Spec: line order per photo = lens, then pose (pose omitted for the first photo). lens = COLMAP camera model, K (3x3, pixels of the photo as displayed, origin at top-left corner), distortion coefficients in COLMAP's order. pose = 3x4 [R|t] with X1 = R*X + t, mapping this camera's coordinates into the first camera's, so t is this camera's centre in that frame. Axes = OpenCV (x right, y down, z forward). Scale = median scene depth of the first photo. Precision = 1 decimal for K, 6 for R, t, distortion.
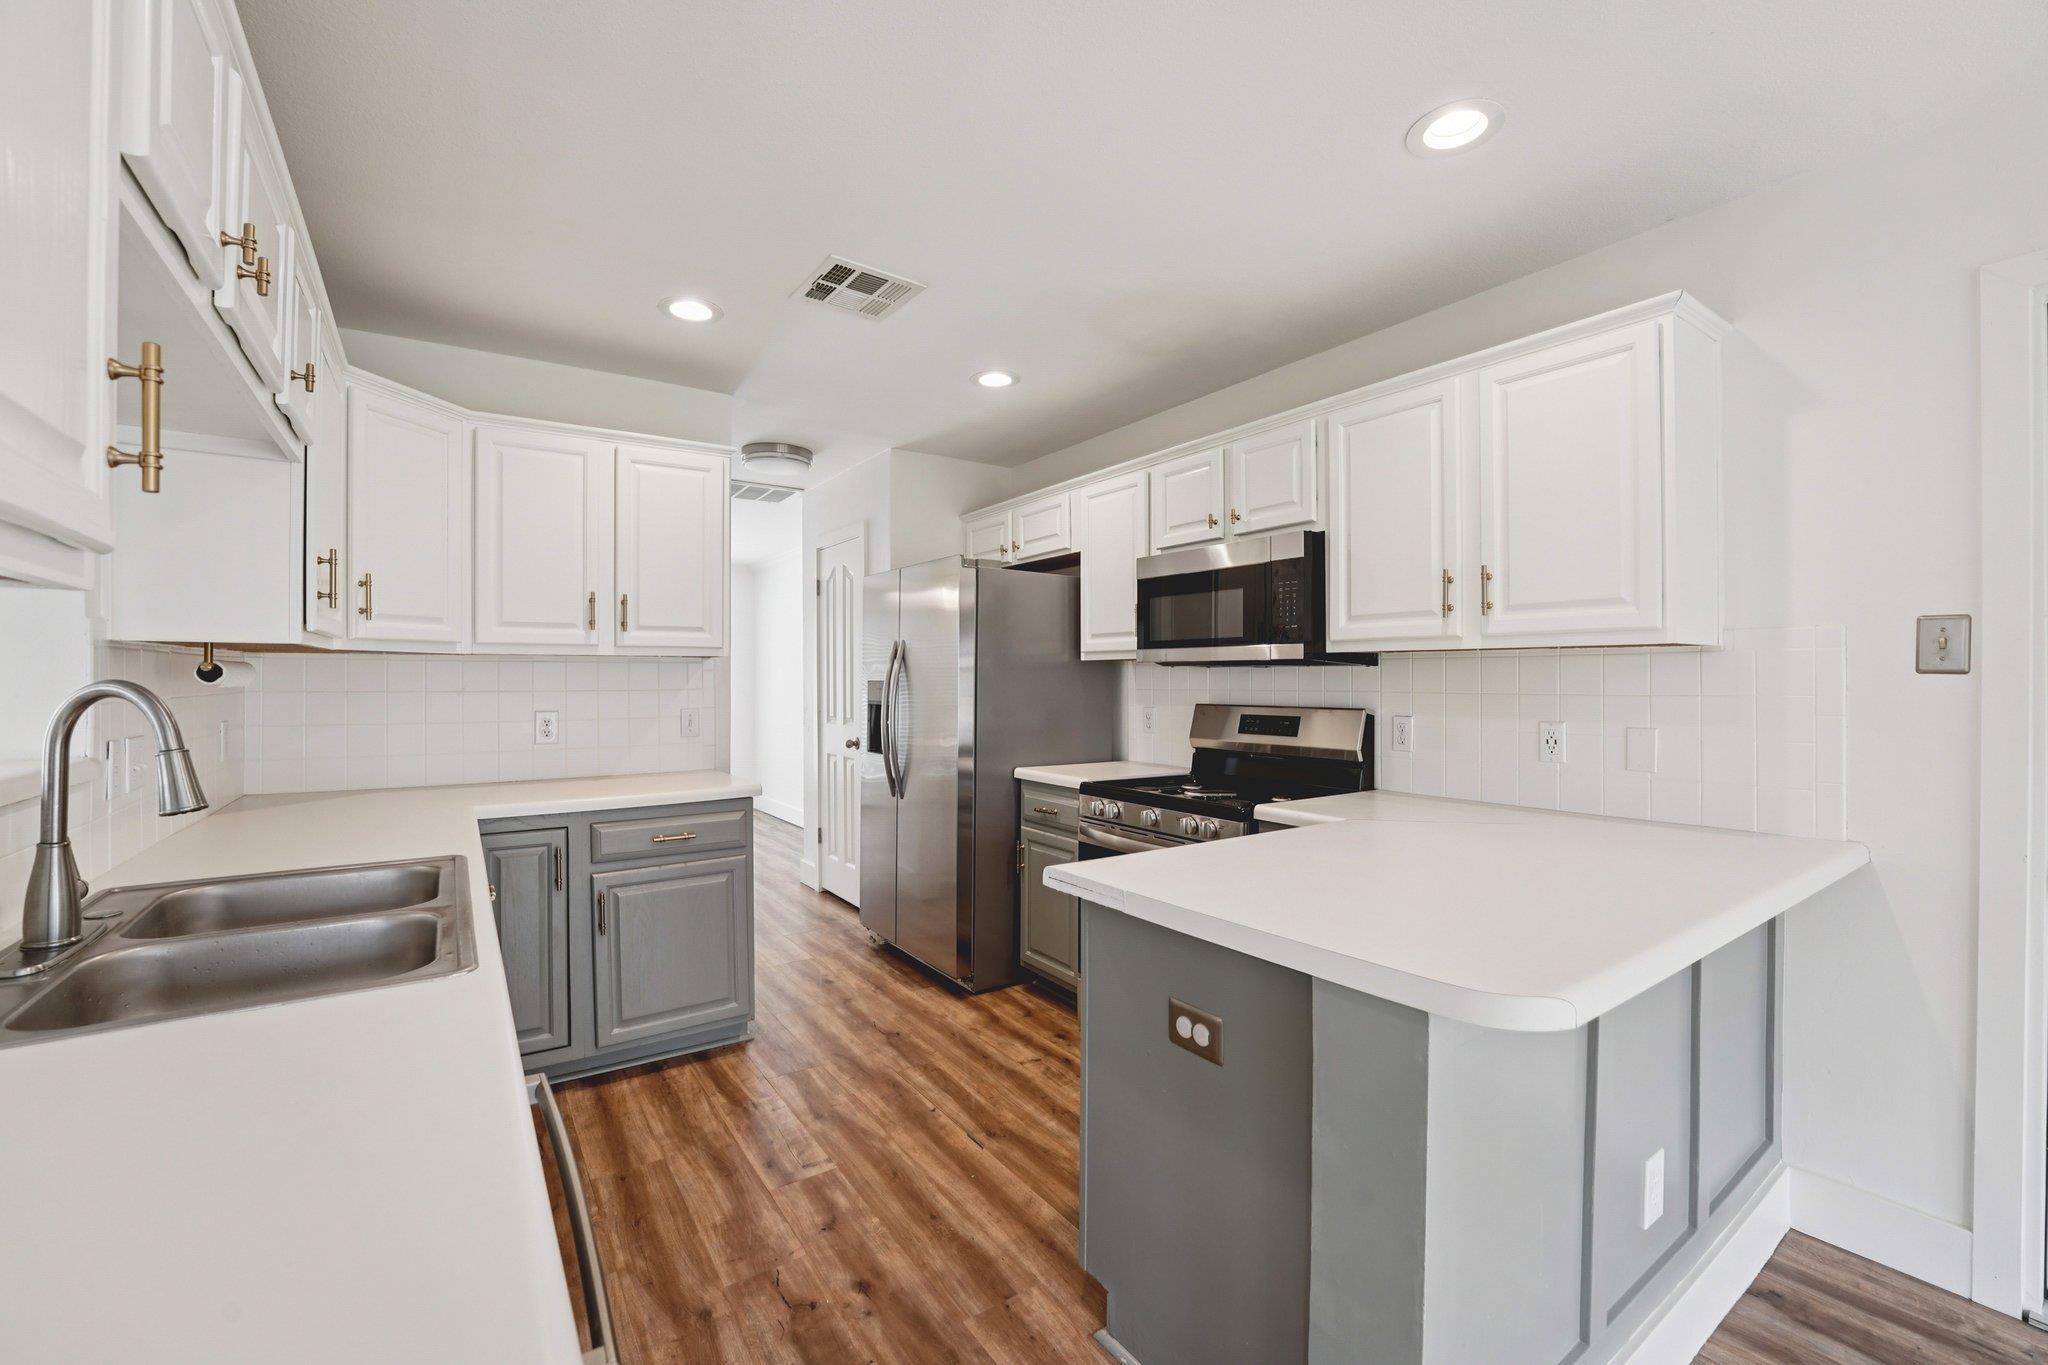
lens RADIAL K [[844.0, 0, 1009.4], [0, 844.0, 679.7], [0, 0, 1]] dist [-0.001844, 0.000018]
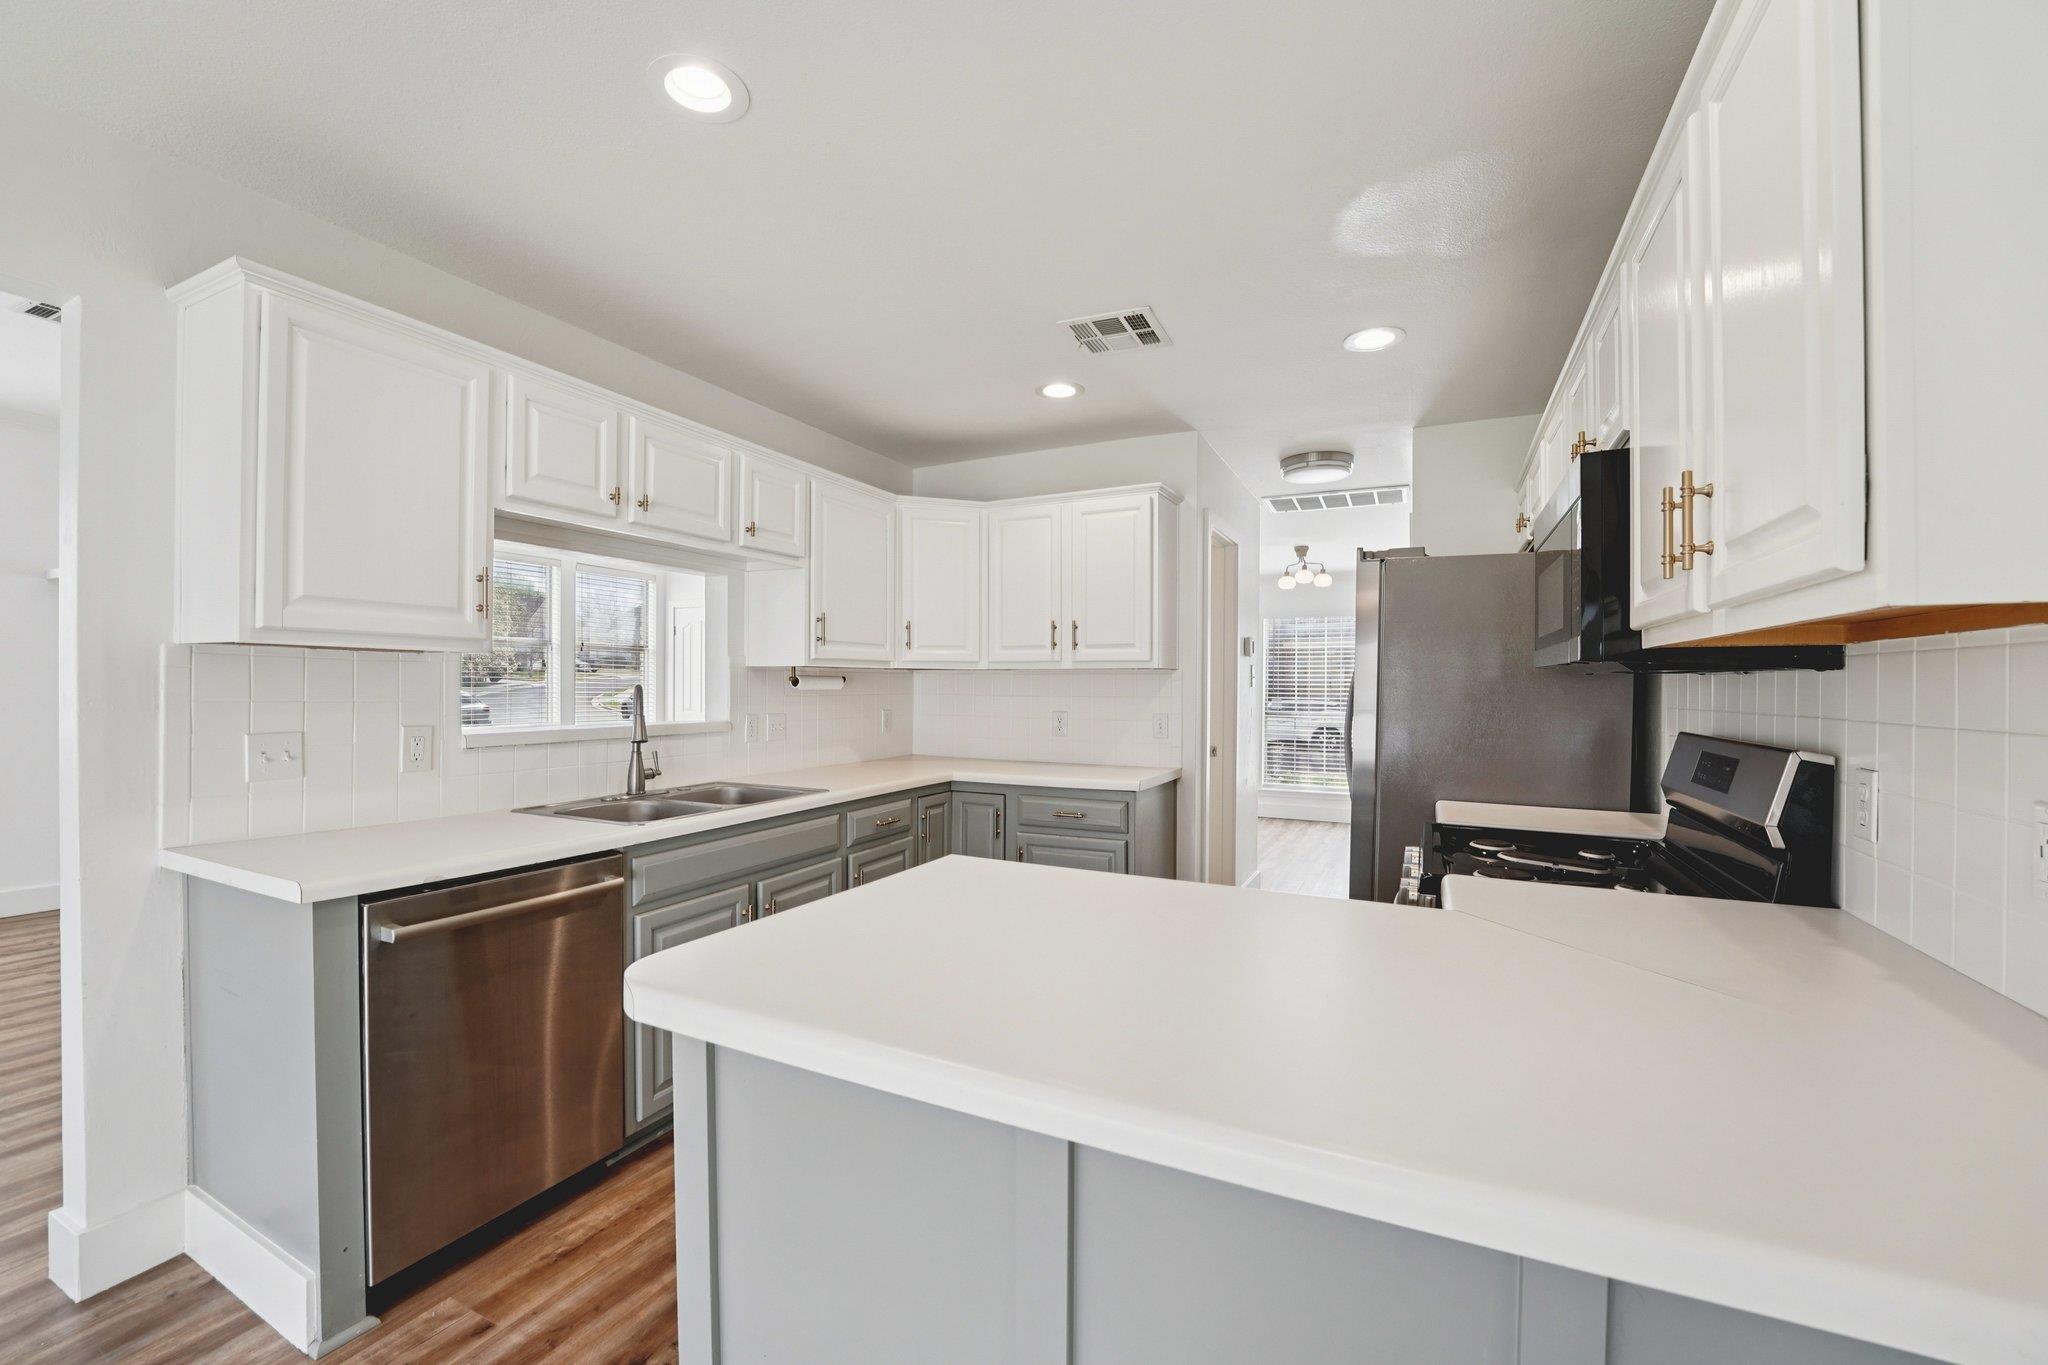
lens RADIAL K [[844.0, 0, 1011.7], [0, 844.0, 680.5], [0, 0, 1]] dist [-0.001844, 0.000018]
pose [[0.504611, -0.001685, -0.863345, 0.602274], [-0.008596, 0.999939, -0.006975, -0.001427], [0.863304, 0.010941, 0.504565, 0.288738]]
